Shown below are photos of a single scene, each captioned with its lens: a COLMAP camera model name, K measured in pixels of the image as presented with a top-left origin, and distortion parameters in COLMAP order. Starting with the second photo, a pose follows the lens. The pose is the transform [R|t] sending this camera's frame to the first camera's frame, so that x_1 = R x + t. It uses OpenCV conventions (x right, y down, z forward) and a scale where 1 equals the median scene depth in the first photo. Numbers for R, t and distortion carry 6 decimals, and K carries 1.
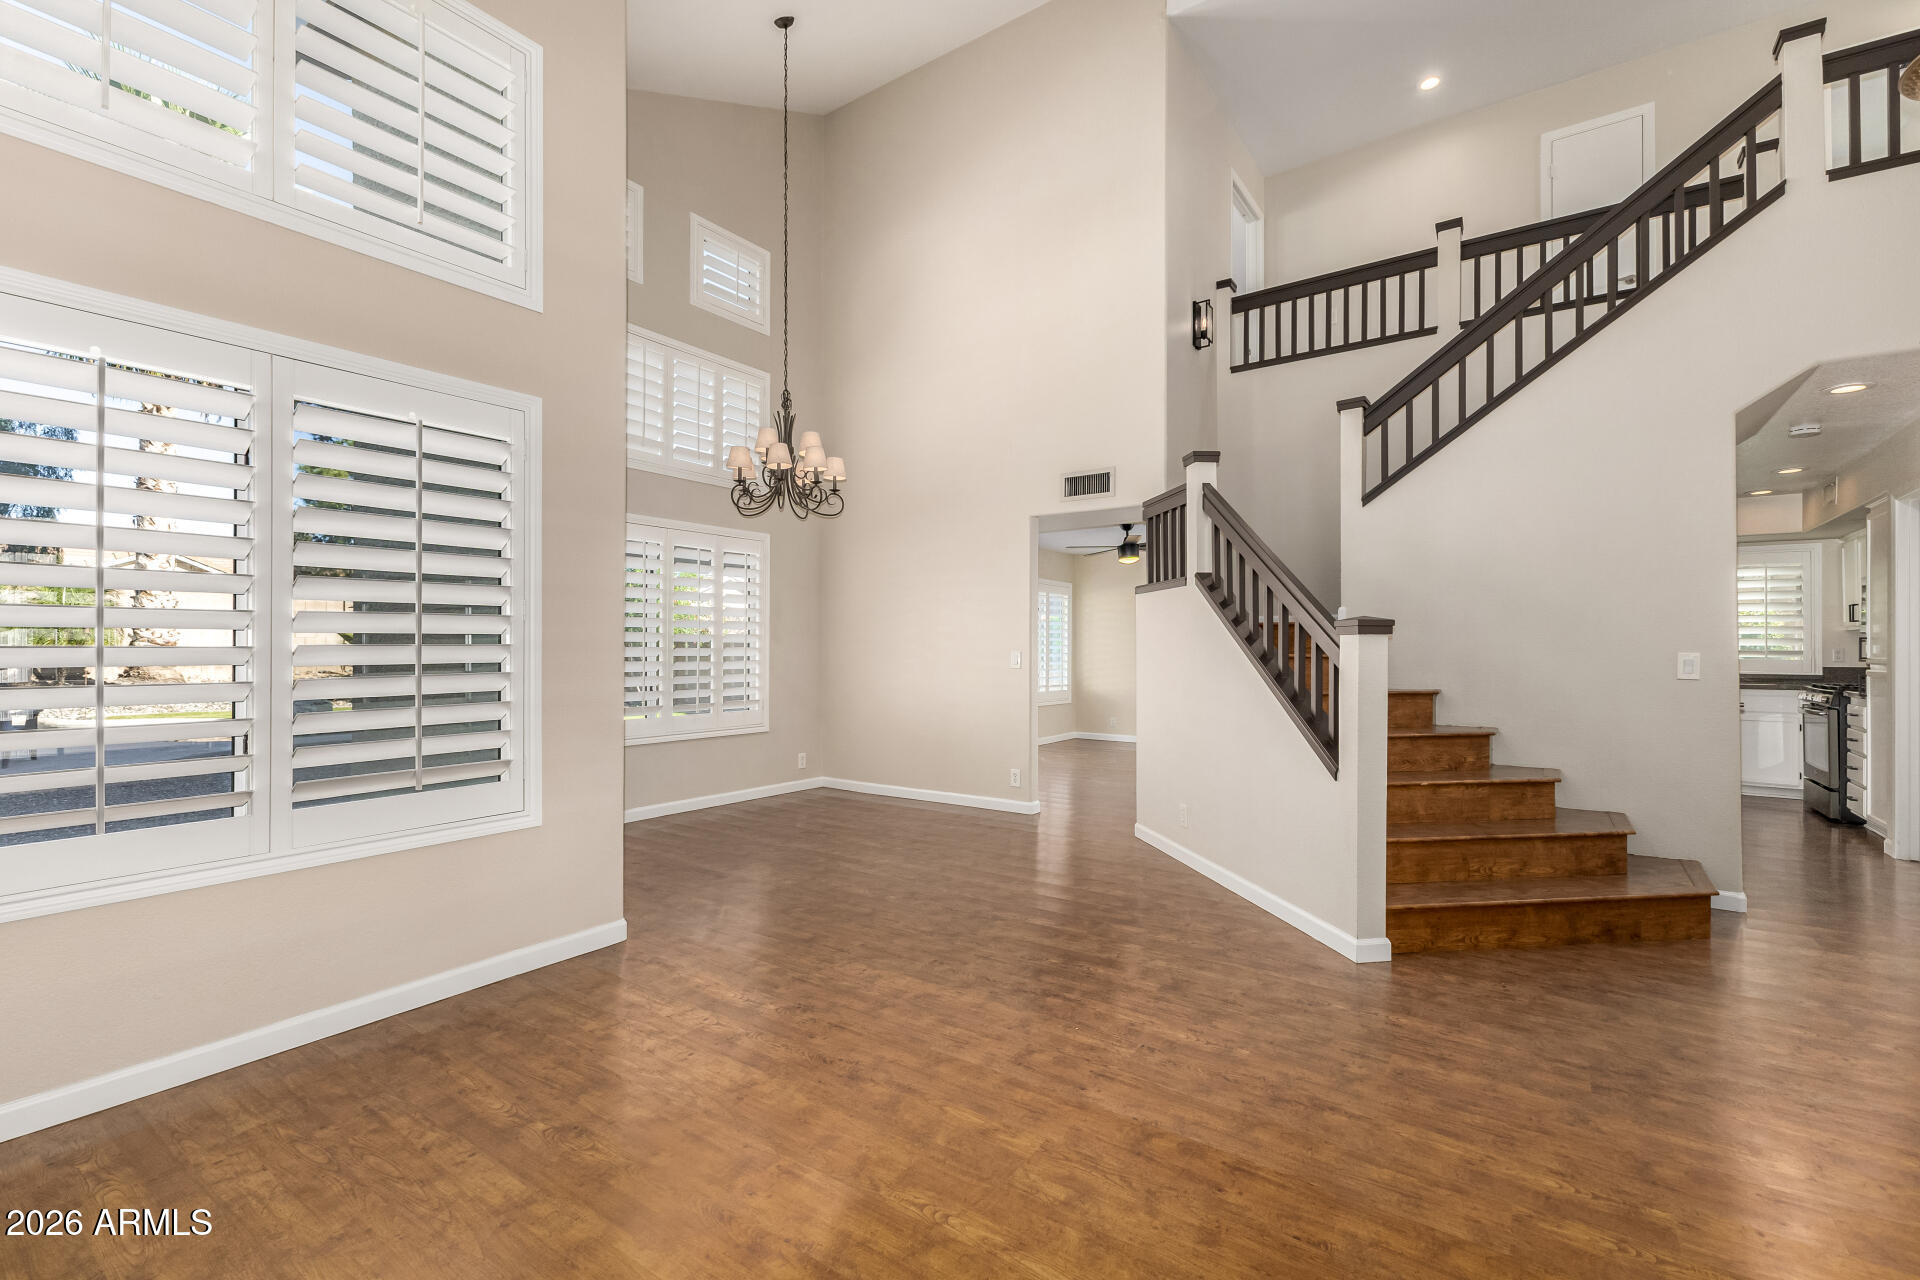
lens RADIAL K [[823.2, 0, 963.8], [0, 823.2, 645.3], [0, 0, 1]] dist [0.012262, -0.000145]
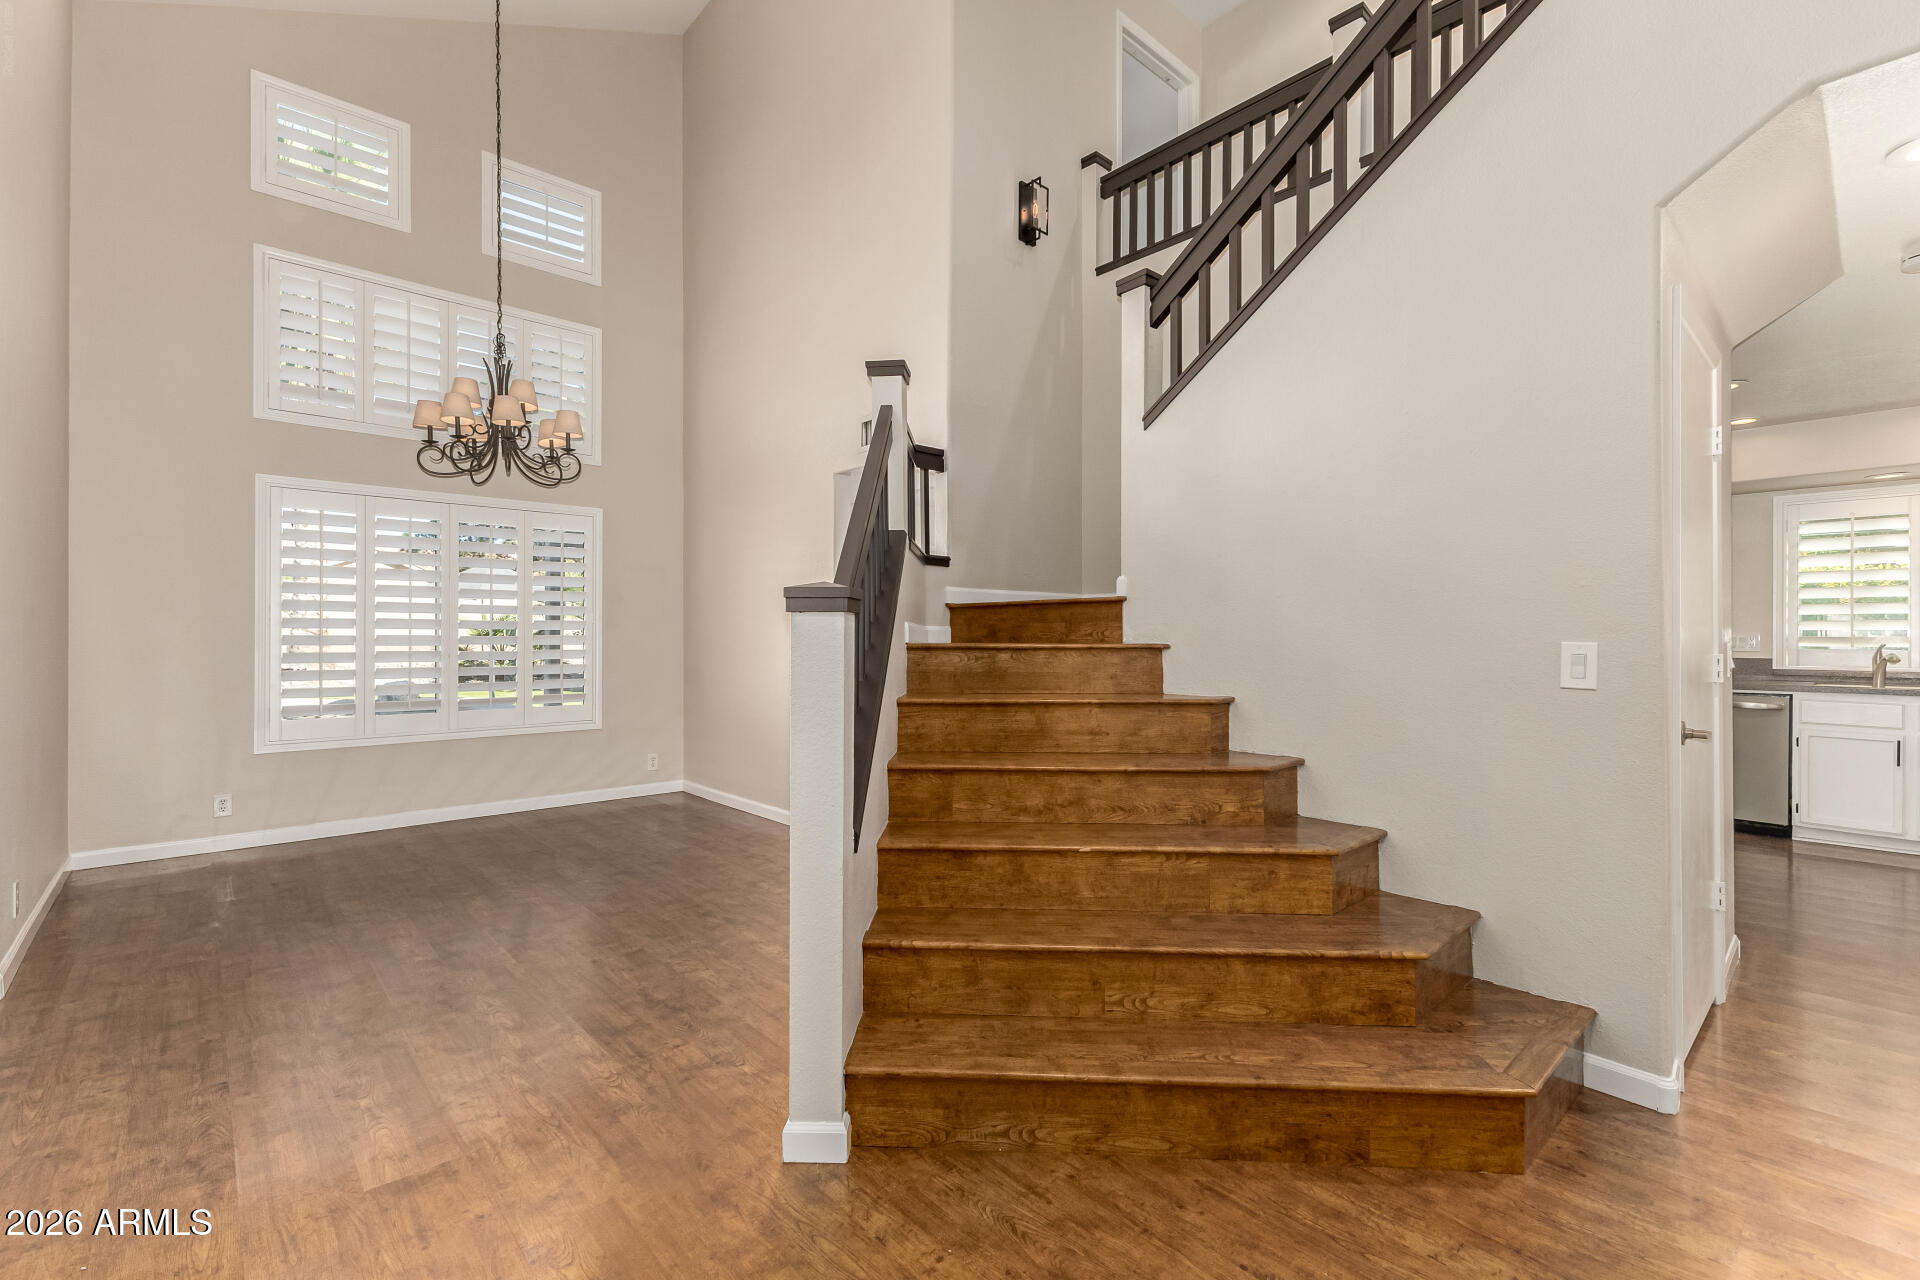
lens RADIAL K [[823.2, 0, 963.8], [0, 823.2, 645.3], [0, 0, 1]] dist [0.012262, -0.000145]
pose [[0.977932, 0.001446, -0.208918, 0.625477], [0.000696, 0.999948, 0.010176, 0.005994], [0.208921, -0.010096, 0.977880, 0.386472]]
